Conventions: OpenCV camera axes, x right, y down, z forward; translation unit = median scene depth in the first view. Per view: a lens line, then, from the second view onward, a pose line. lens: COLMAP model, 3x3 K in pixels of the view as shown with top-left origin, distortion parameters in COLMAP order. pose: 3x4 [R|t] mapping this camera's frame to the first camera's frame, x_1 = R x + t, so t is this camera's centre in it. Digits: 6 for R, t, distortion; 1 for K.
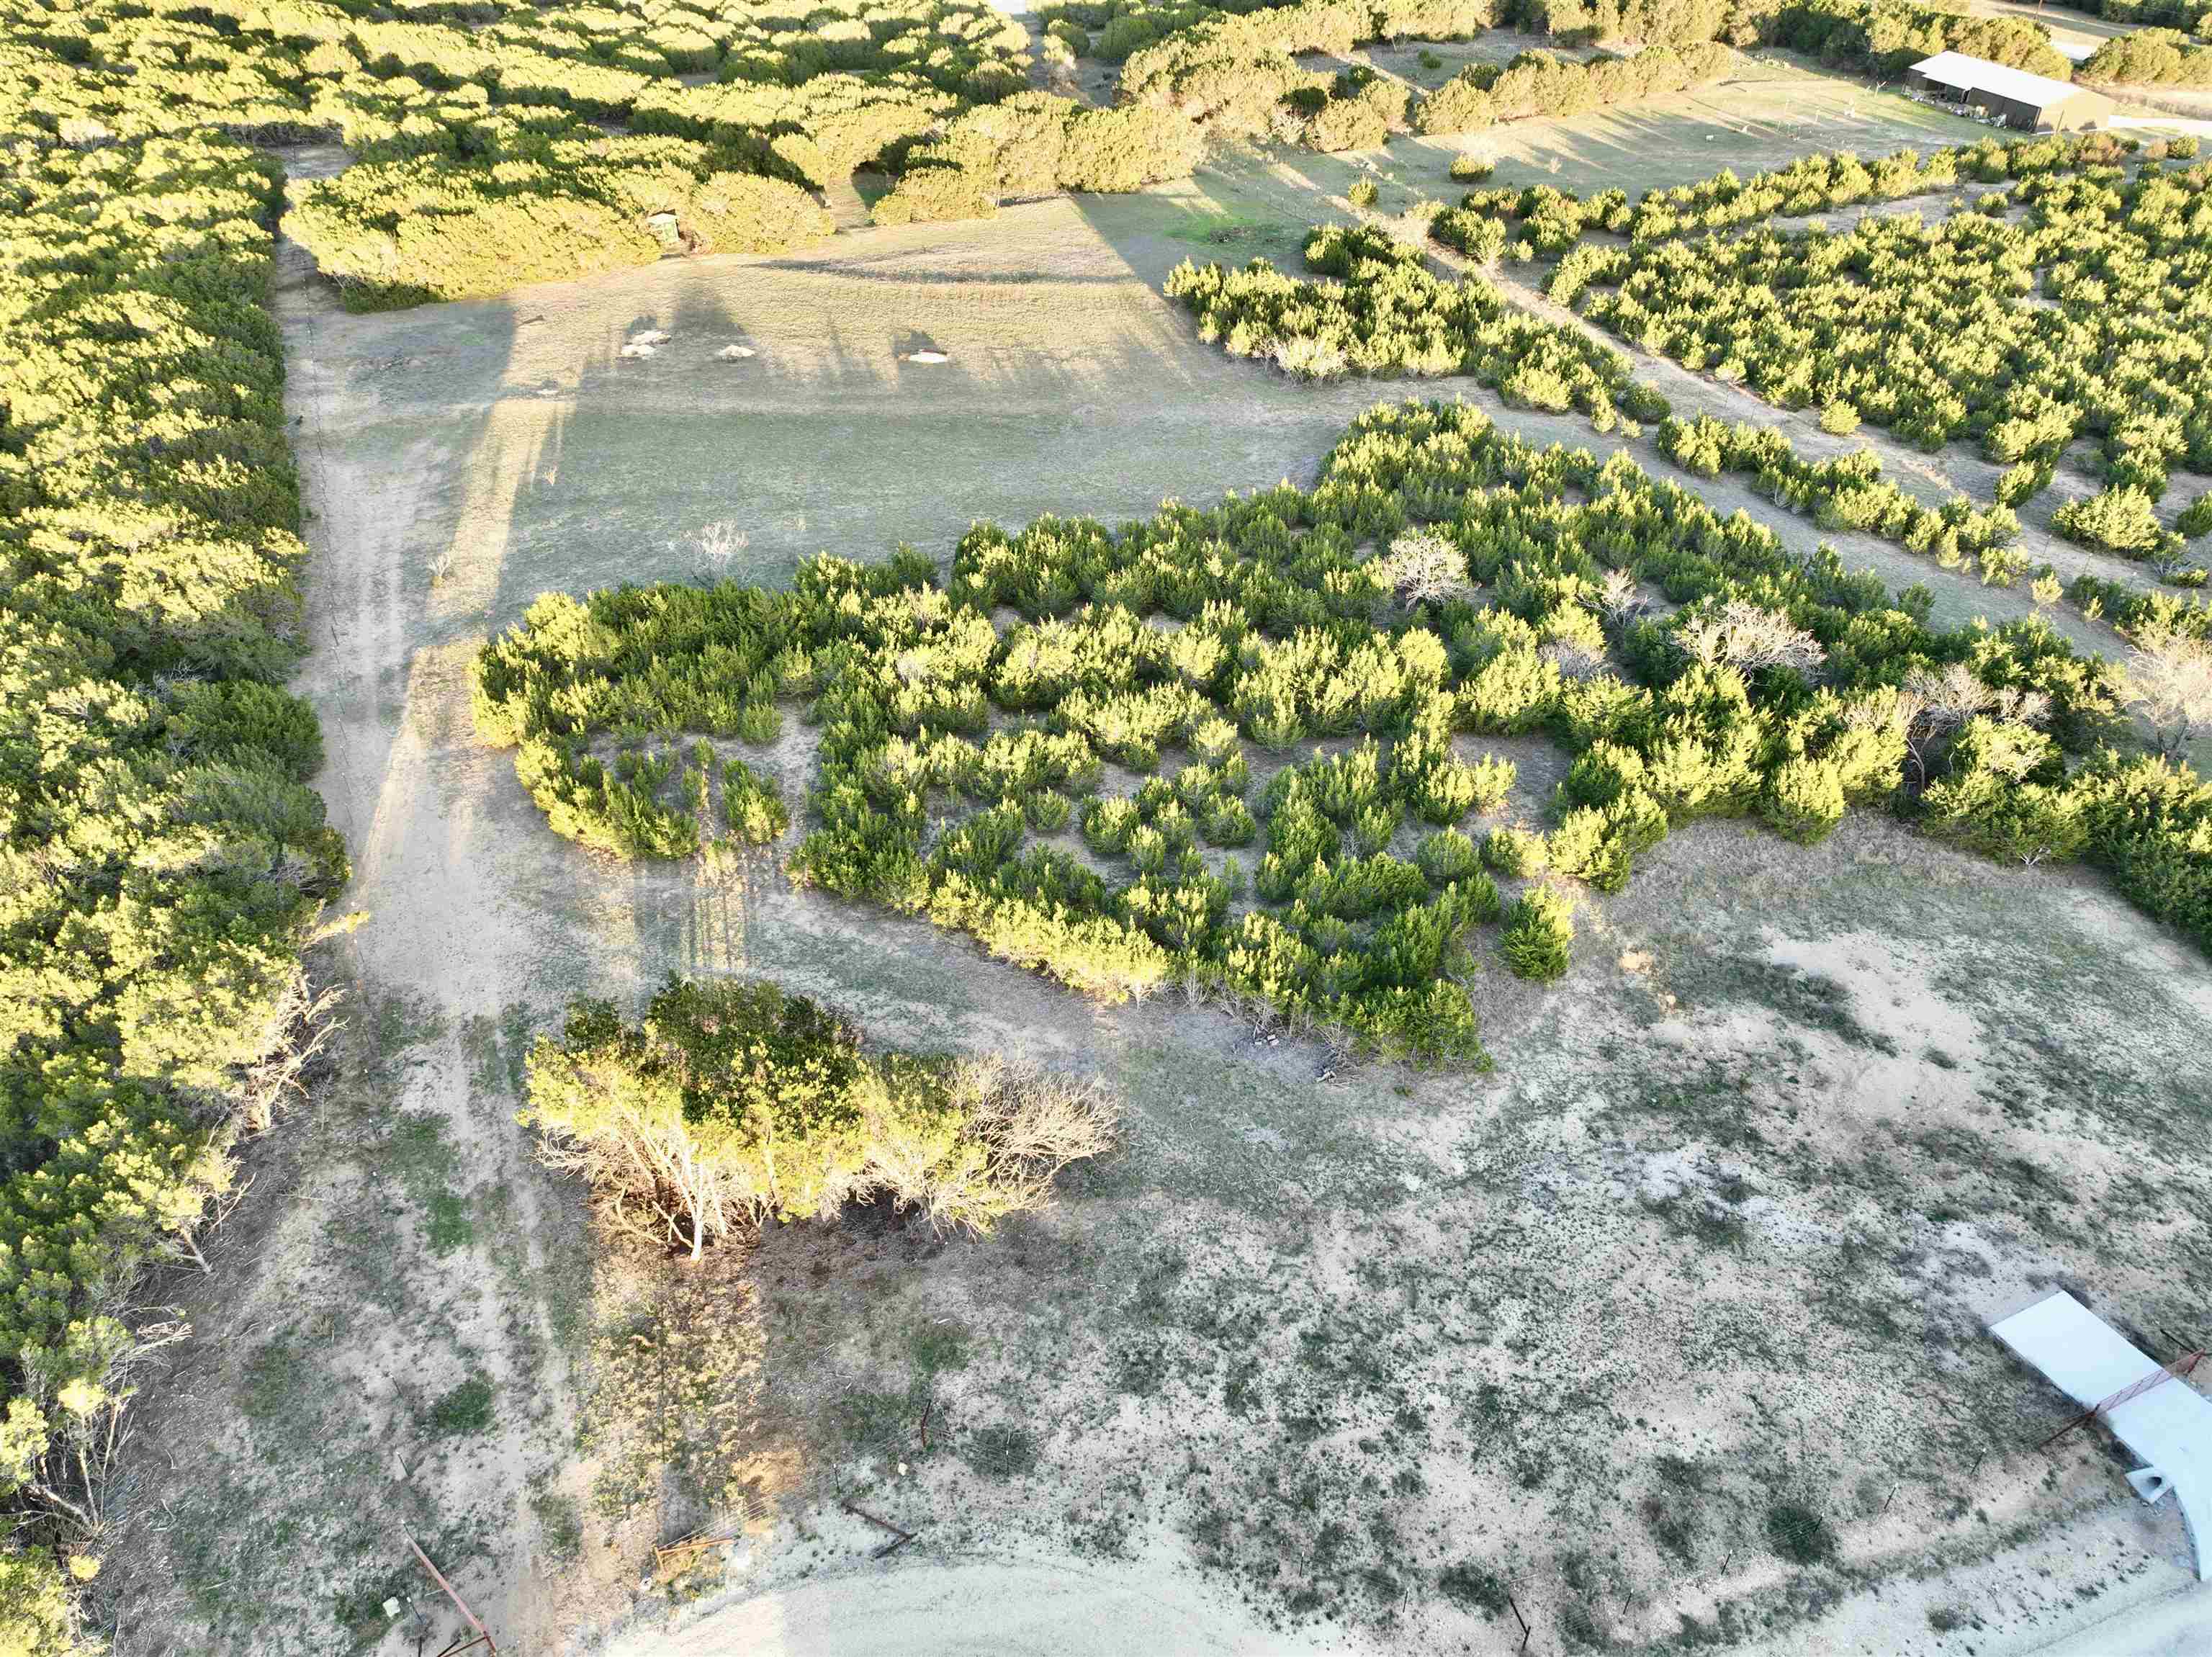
lens RADIAL K [[1550.4, 0, 1106.0], [0, 1550.4, 828.5], [0, 0, 1]] dist [0.001855, 0.002532]
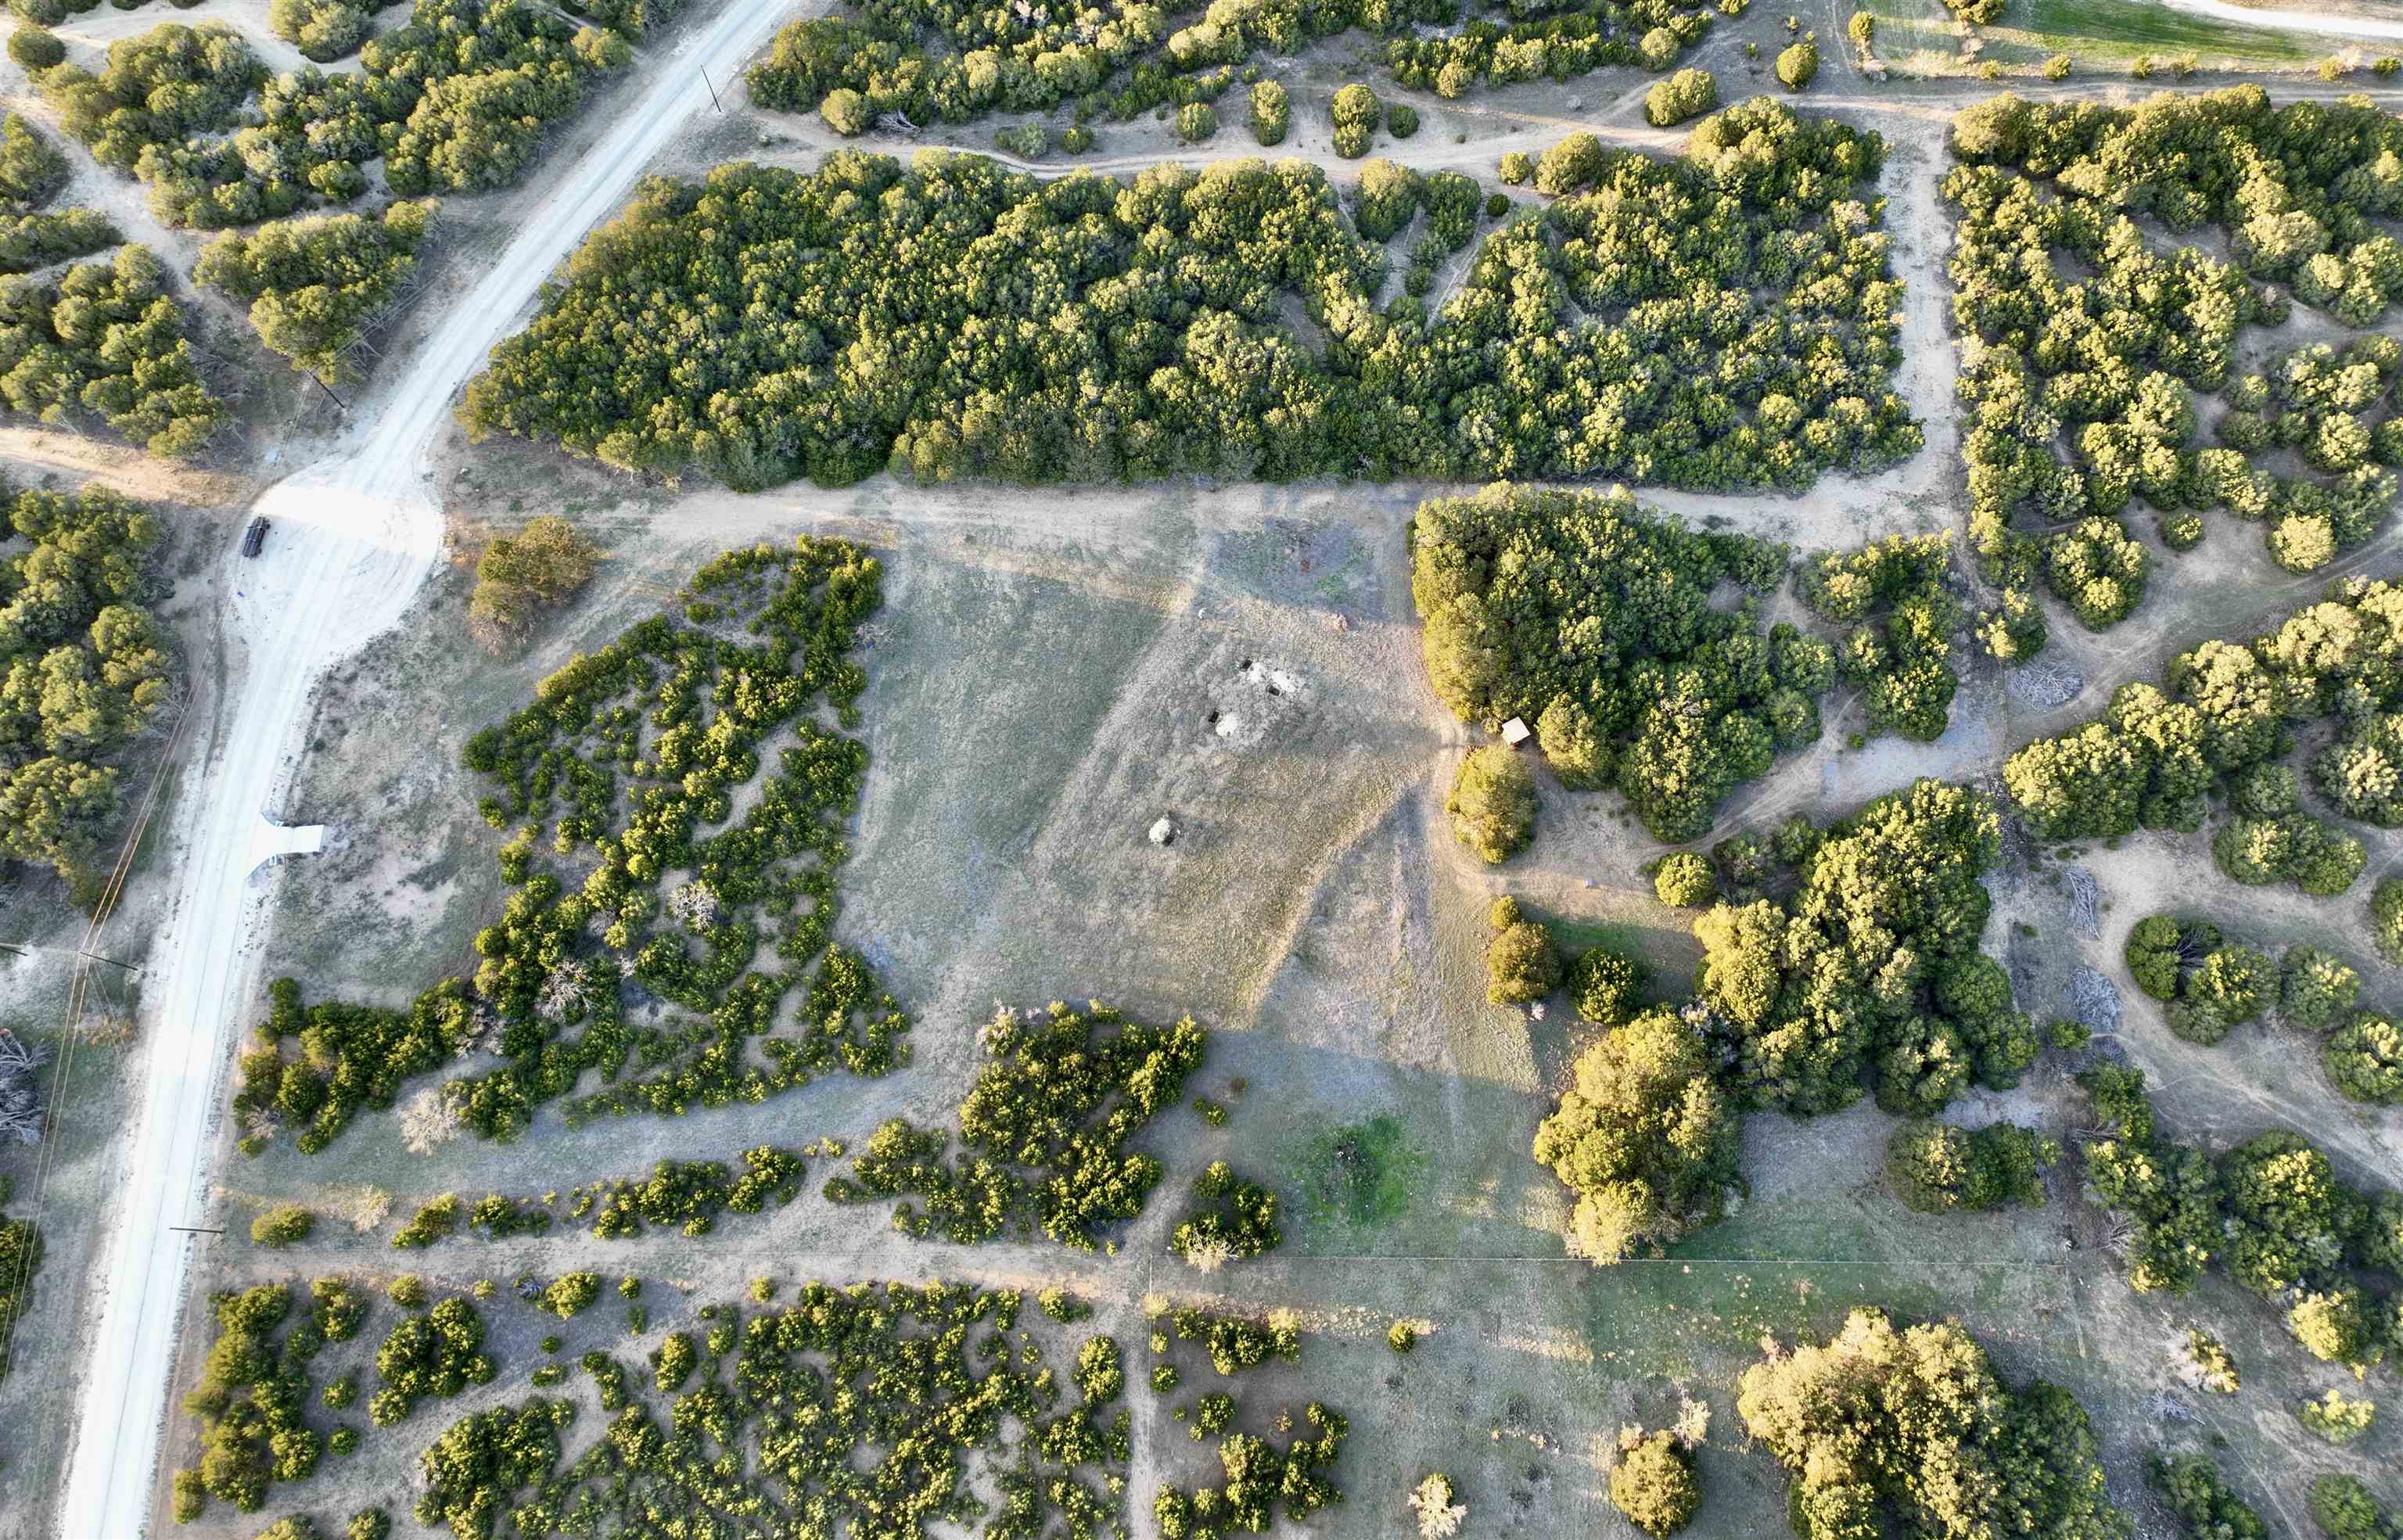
lens RADIAL K [[1665.8, 0, 1203.9], [0, 1665.8, 635.2], [0, 0, 1]] dist [-0.000222, 0.002212]
pose [[-0.409880, 0.852220, -0.325144, 0.516906], [-0.528670, 0.068526, 0.846057, -3.766737], [0.743308, 0.518676, 0.422456, 0.520927]]
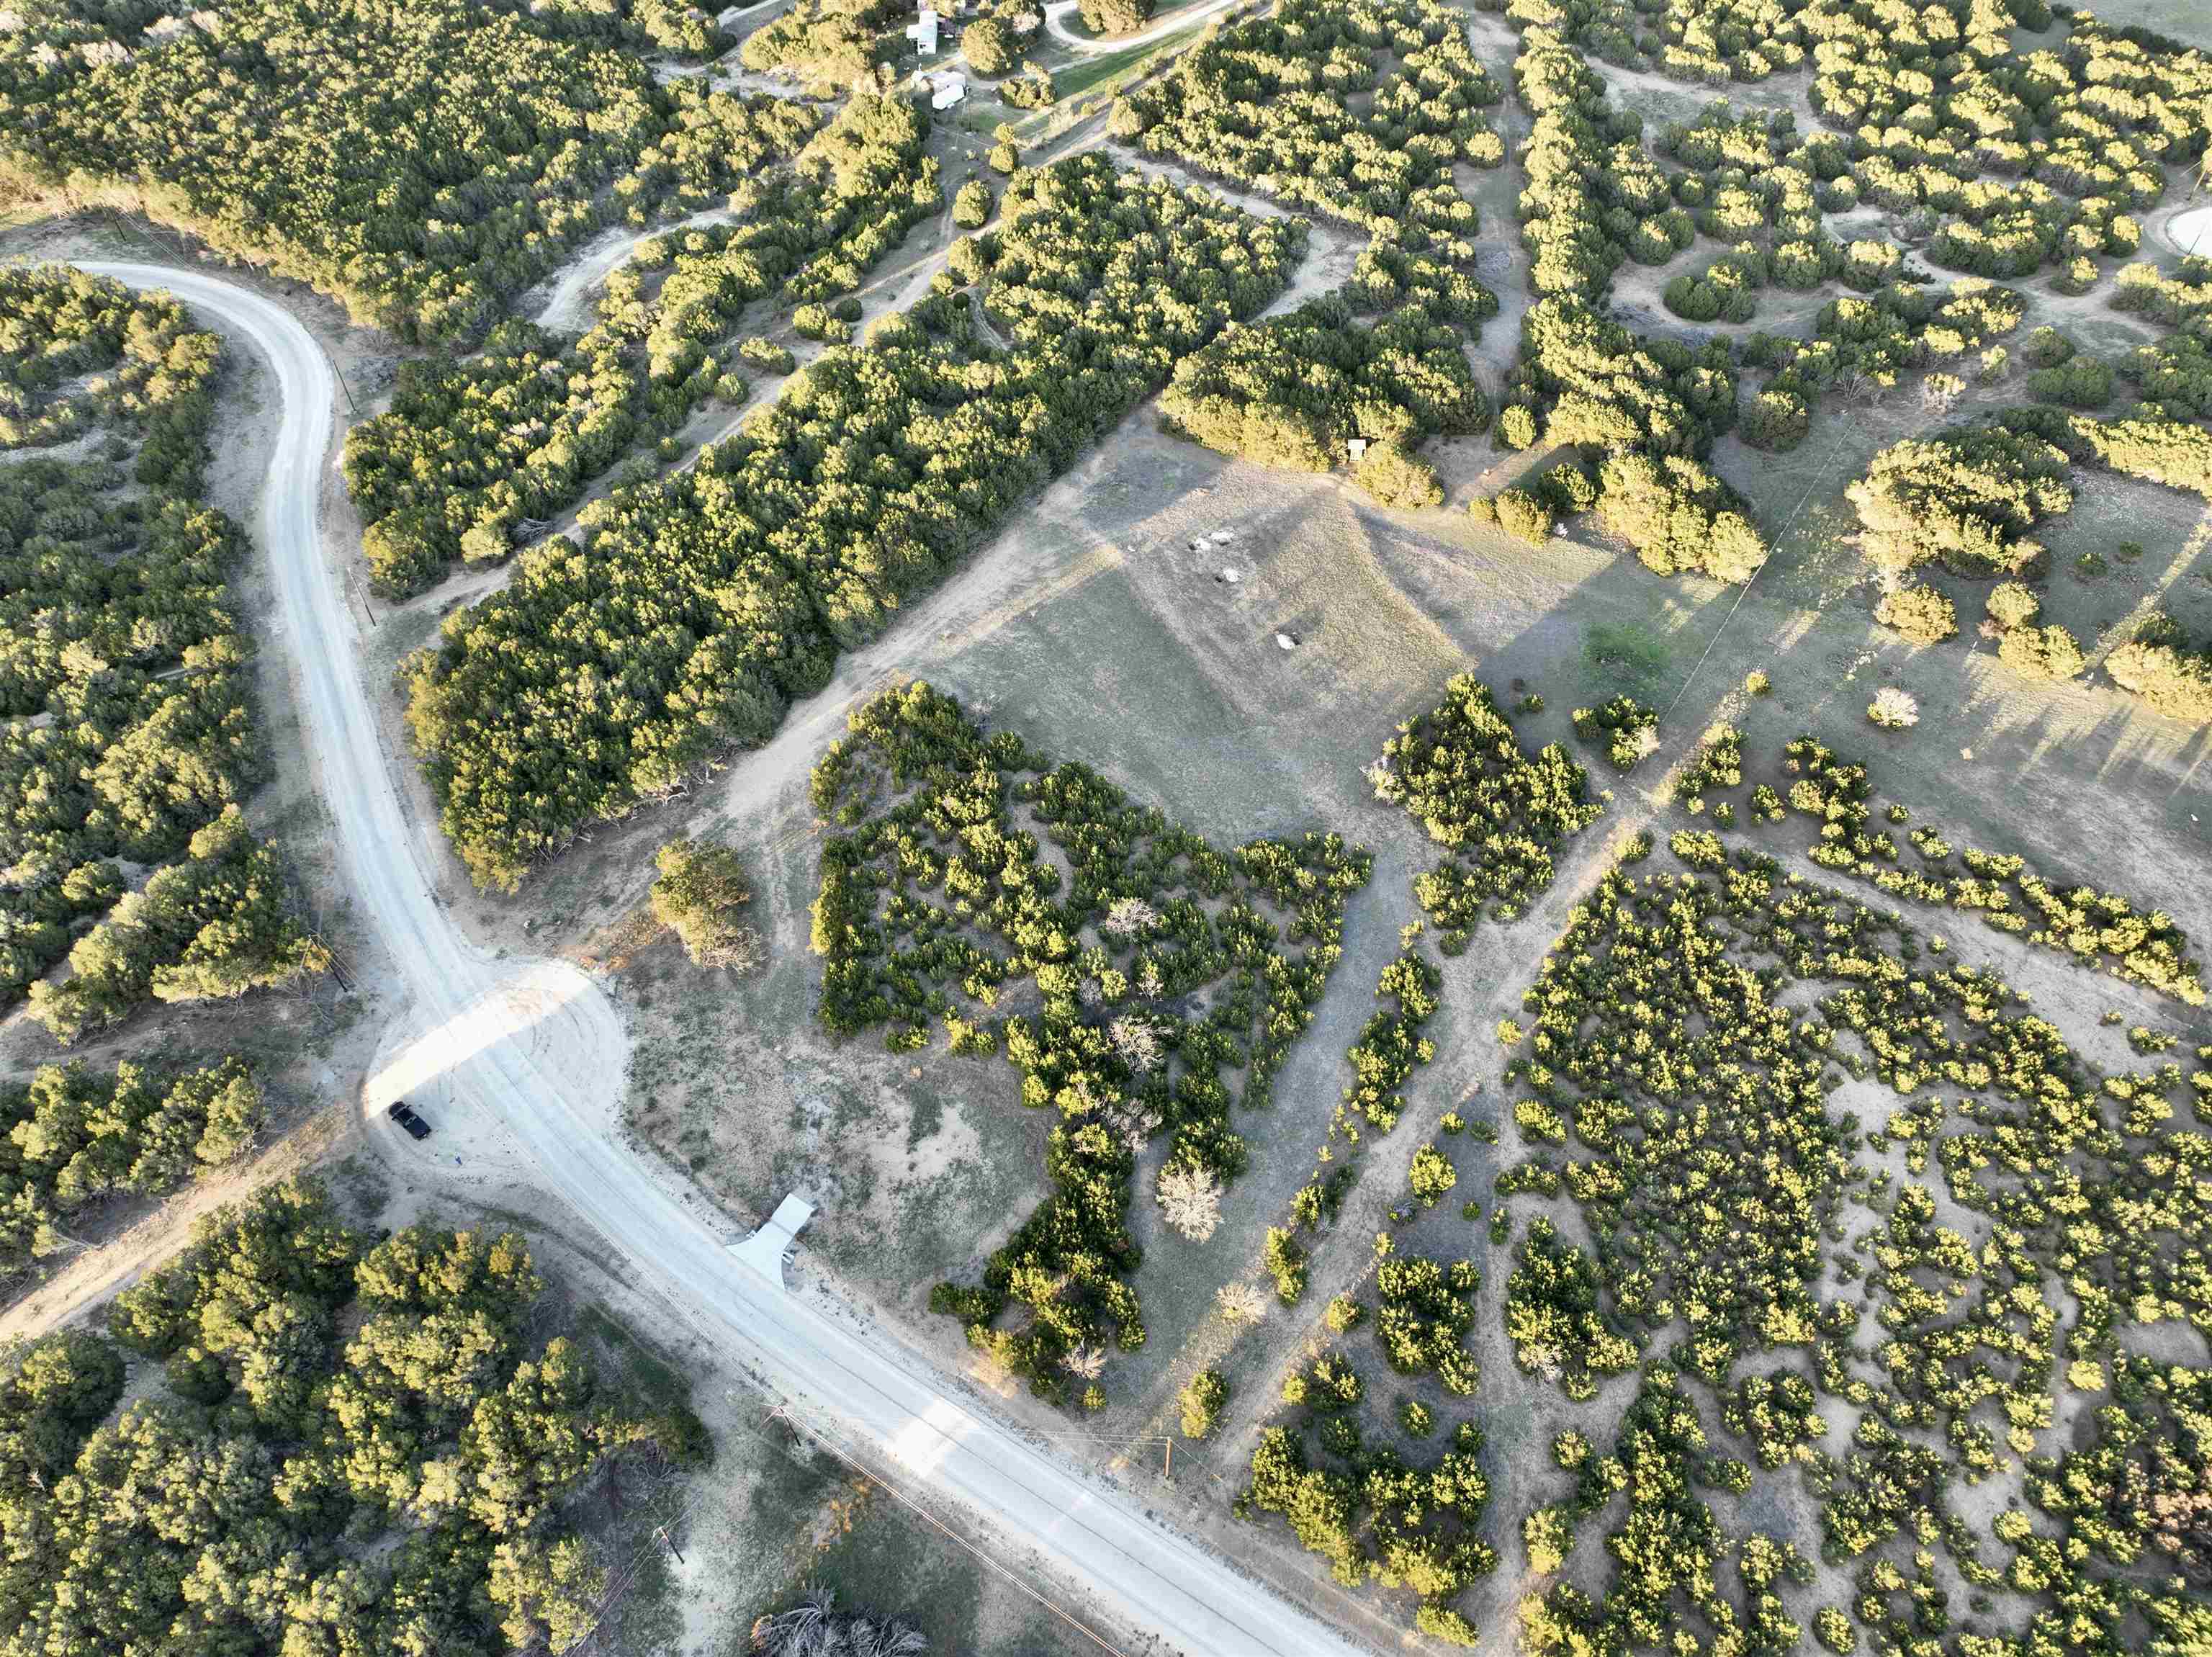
lens RADIAL K [[1550.4, 0, 1106.0], [0, 1550.4, 828.5], [0, 0, 1]] dist [0.001855, 0.002532]
pose [[0.532336, 0.641752, -0.552062, 1.880298], [-0.498649, 0.764714, 0.408120, -1.629606], [0.684081, 0.058029, 0.727094, -0.818919]]
